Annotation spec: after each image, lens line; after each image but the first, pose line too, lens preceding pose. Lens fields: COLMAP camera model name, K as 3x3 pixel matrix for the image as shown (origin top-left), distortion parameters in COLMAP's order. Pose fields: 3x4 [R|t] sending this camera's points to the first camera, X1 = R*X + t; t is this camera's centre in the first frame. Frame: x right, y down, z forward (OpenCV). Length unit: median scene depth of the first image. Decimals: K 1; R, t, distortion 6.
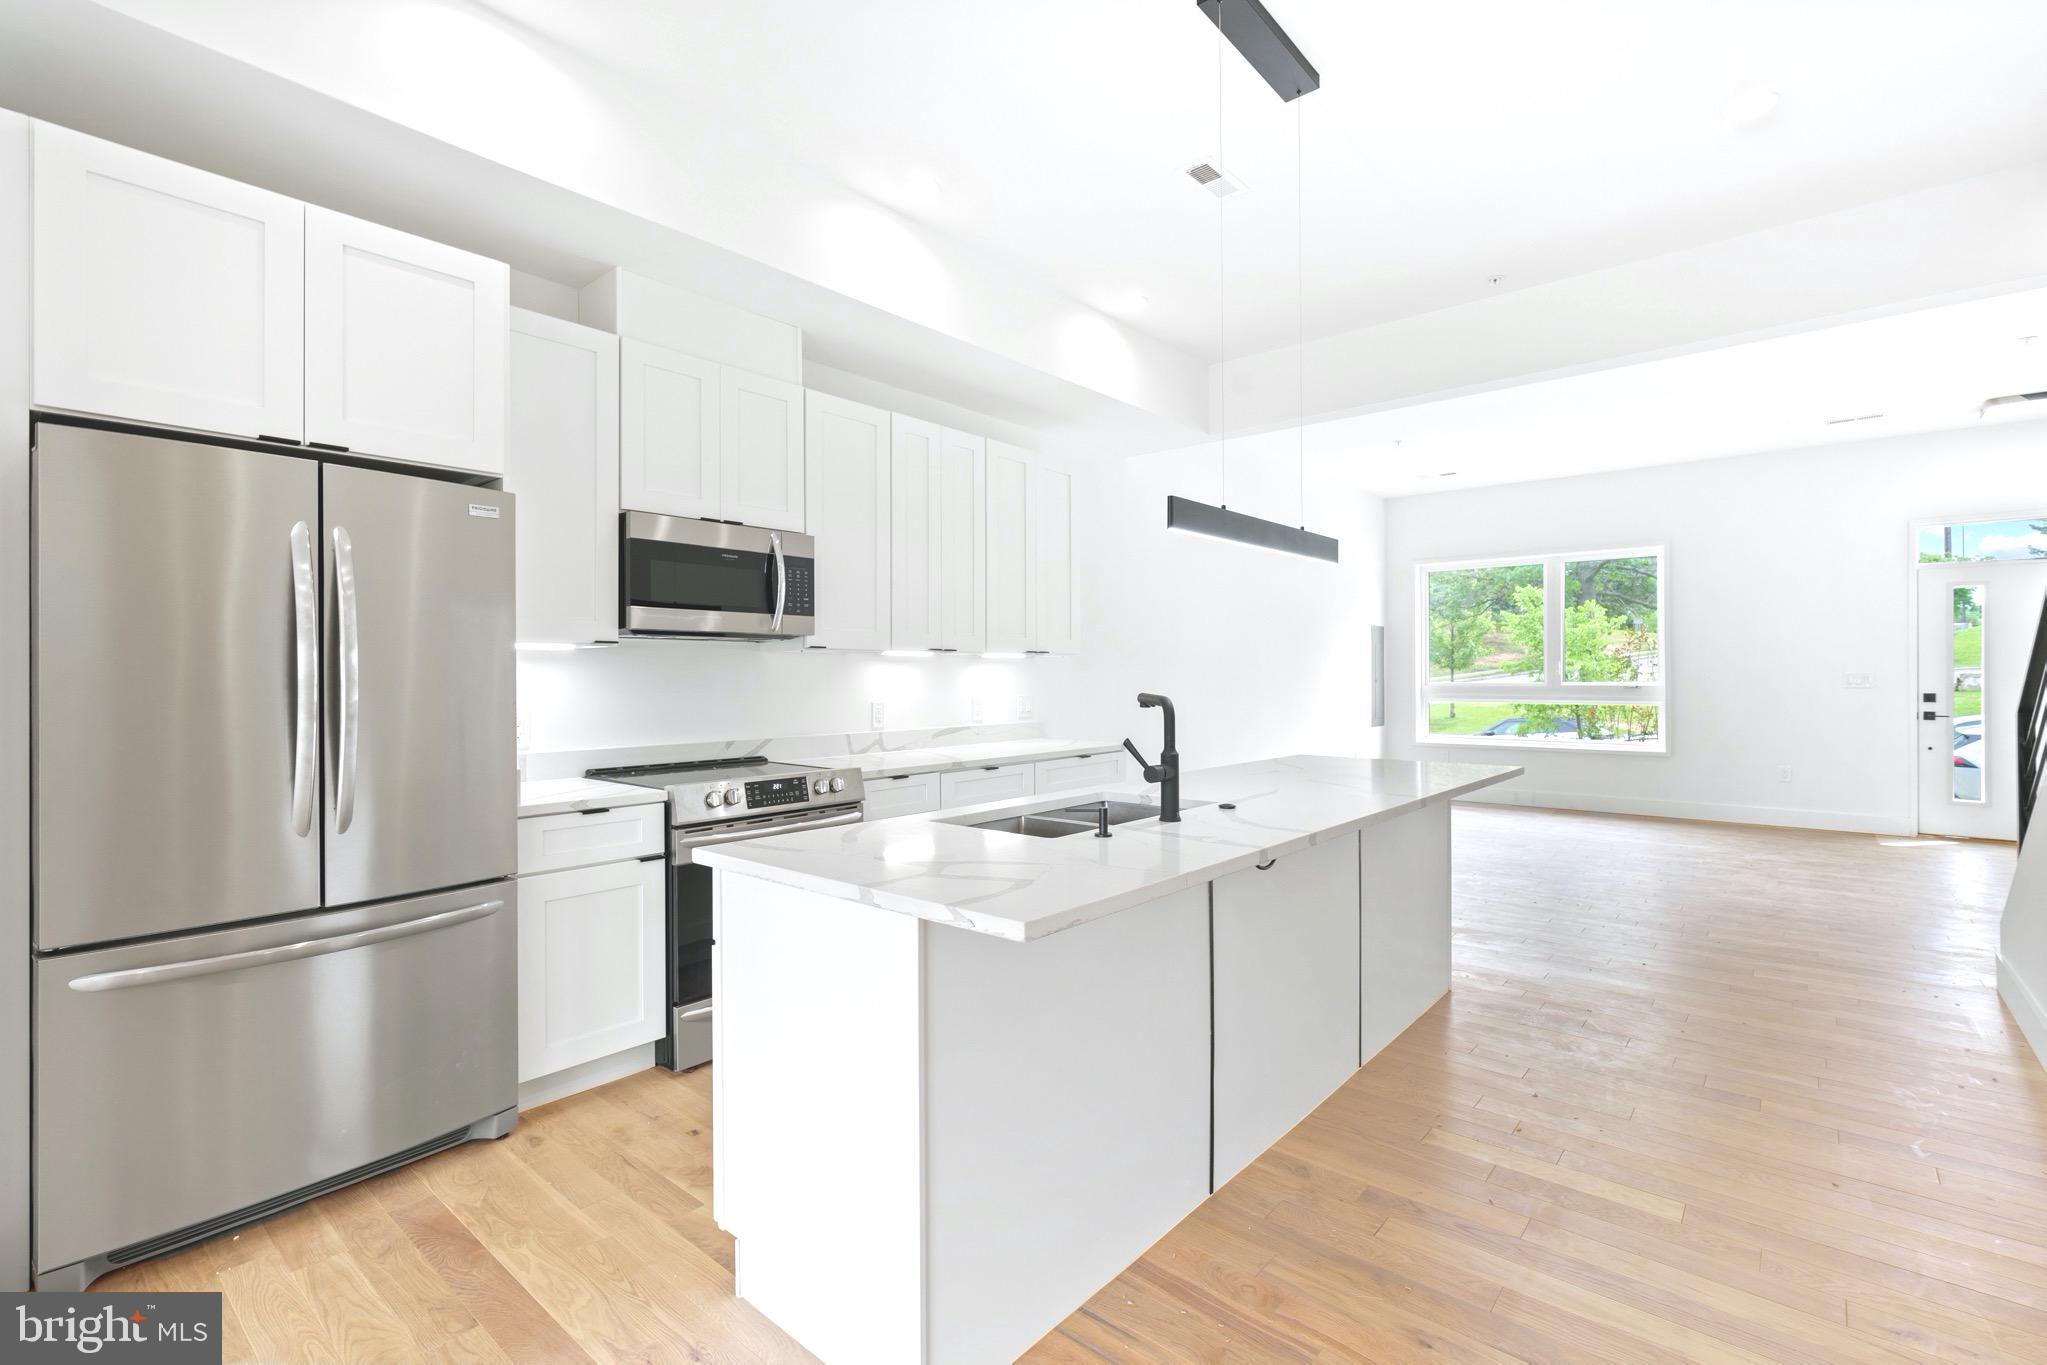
lens RADIAL K [[930.8, 0, 1023.5], [0, 930.8, 682.5], [0, 0, 1]] dist [-0.005696, -0.000643]
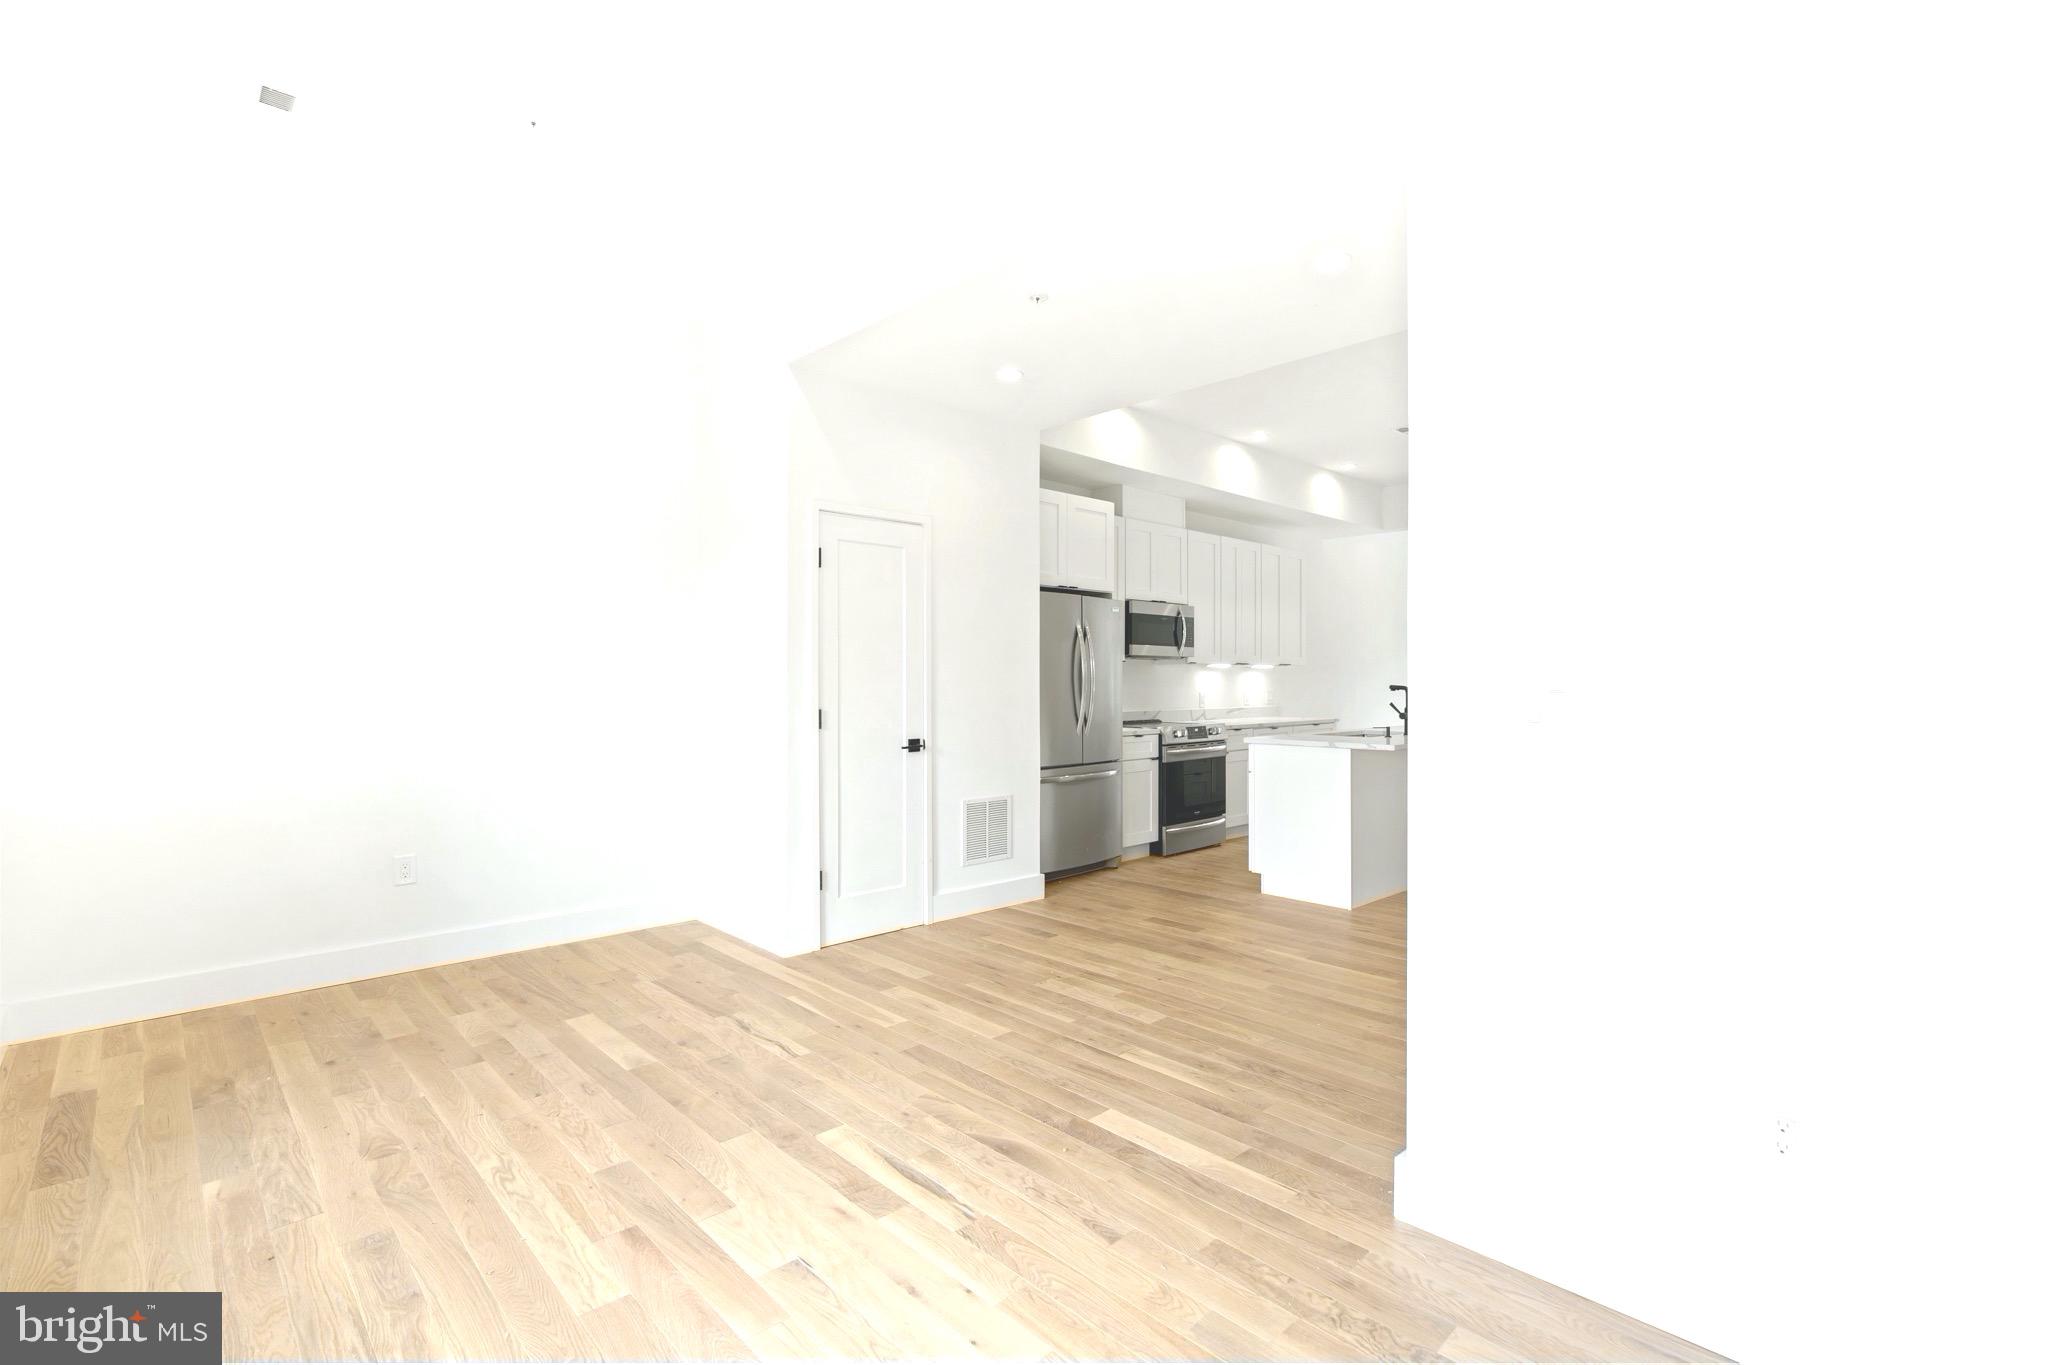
lens RADIAL K [[936.6, 0, 1031.4], [0, 936.6, 689.1], [0, 0, 1]] dist [-0.003612, -0.000426]
pose [[0.996445, 0.005720, -0.084050, -0.414425], [-0.005561, 0.999982, 0.002131, 0.015587], [0.084061, -0.001656, 0.996459, -1.032476]]
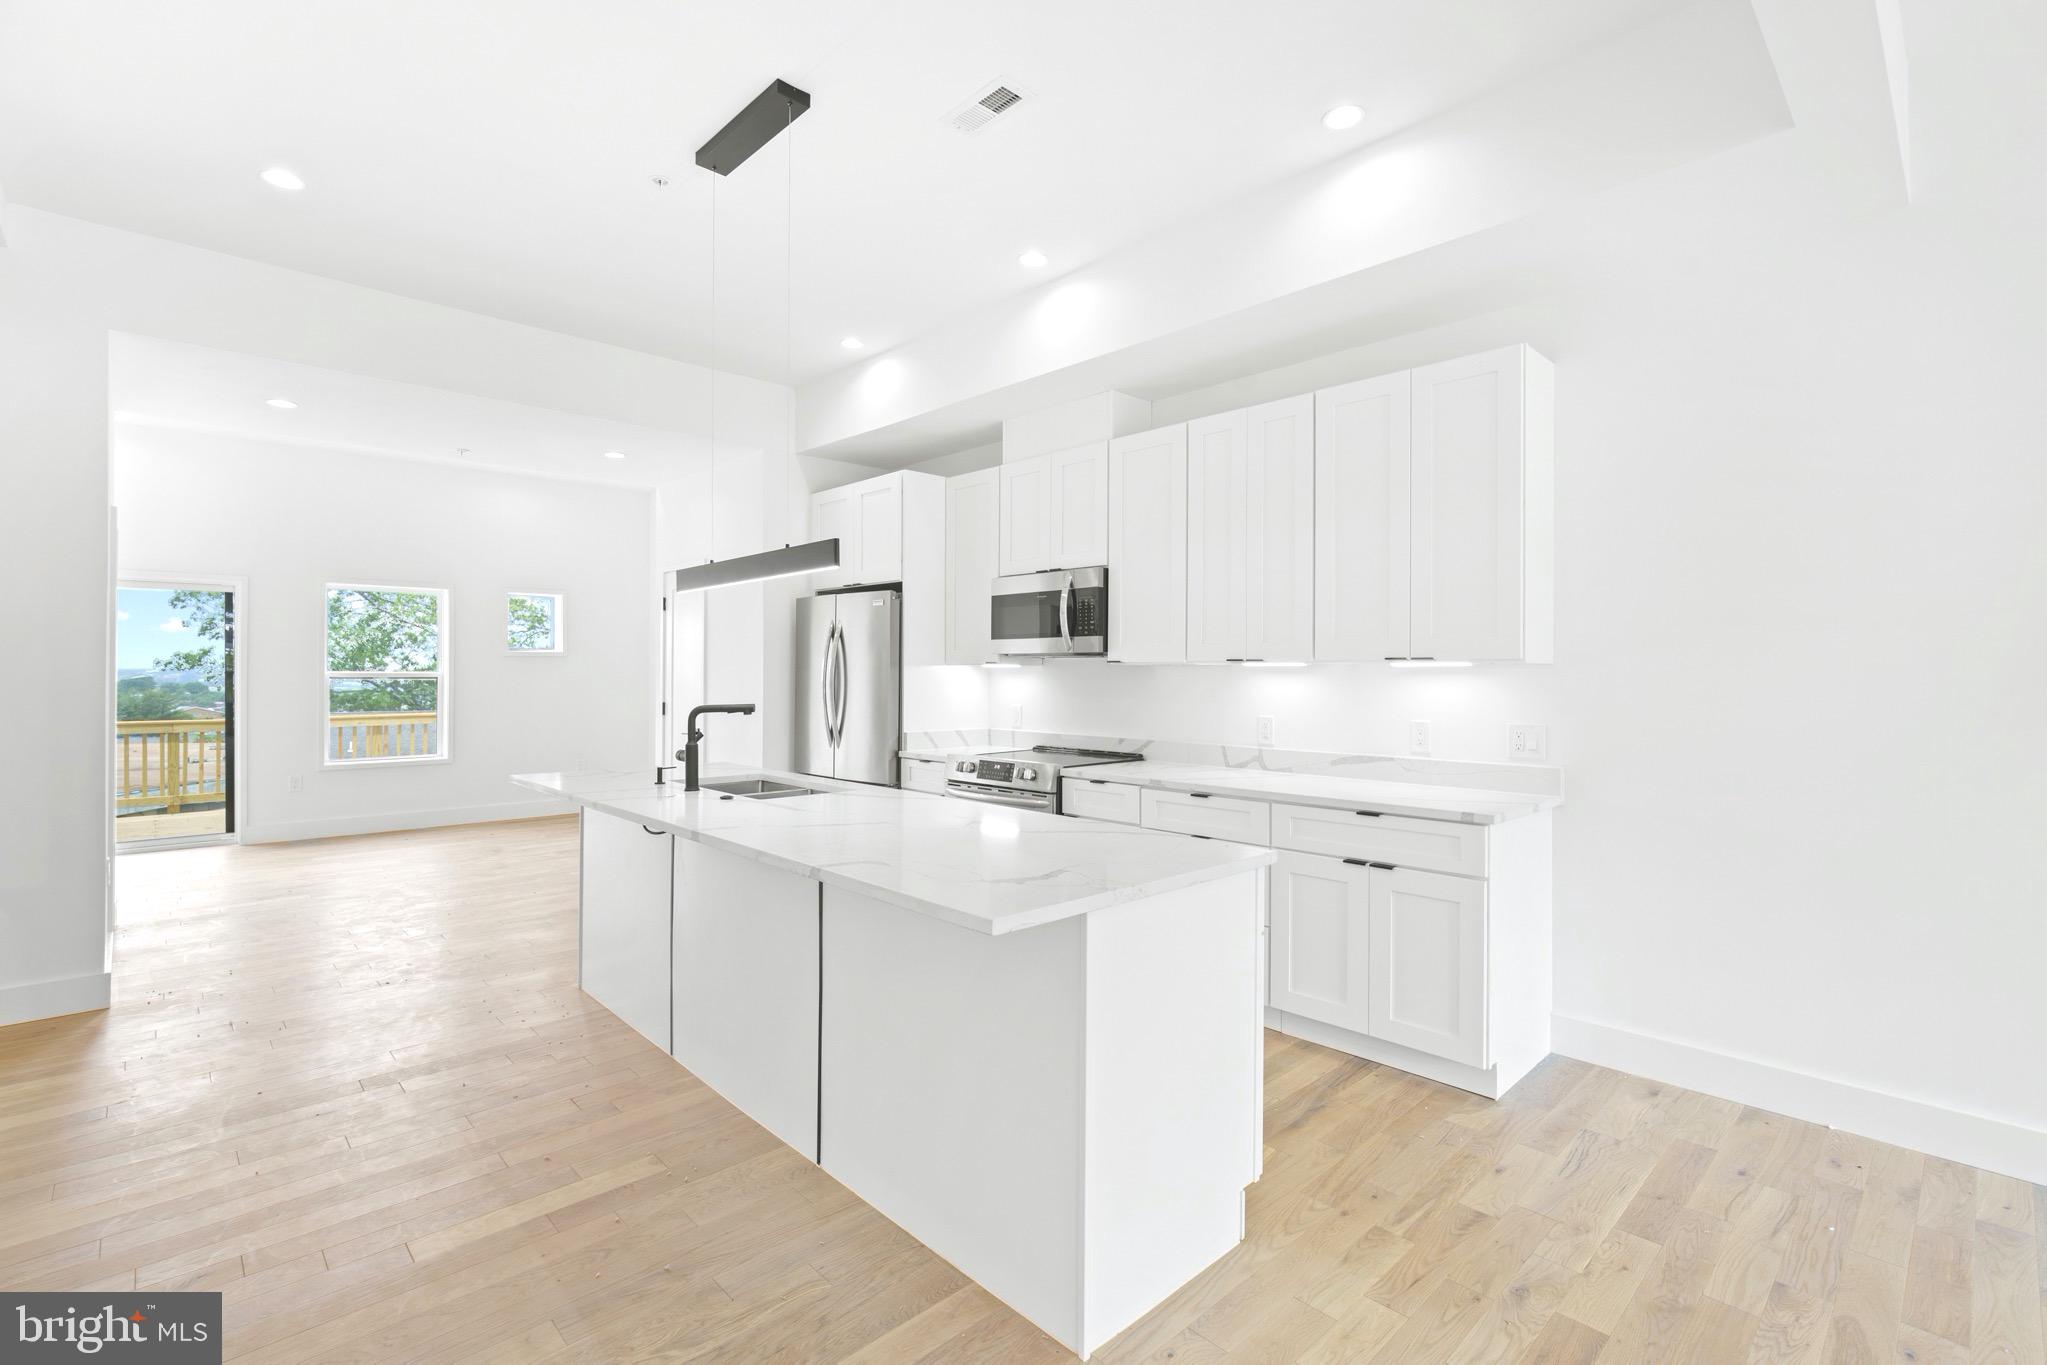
lens RADIAL K [[930.8, 0, 1023.5], [0, 930.8, 682.5], [0, 0, 1]] dist [-0.005696, -0.000643]
pose [[-0.101955, 0.014382, -0.994685, 0.983951], [-0.010534, 0.999824, 0.015536, -0.030514], [0.994733, 0.012062, -0.101785, 1.060363]]
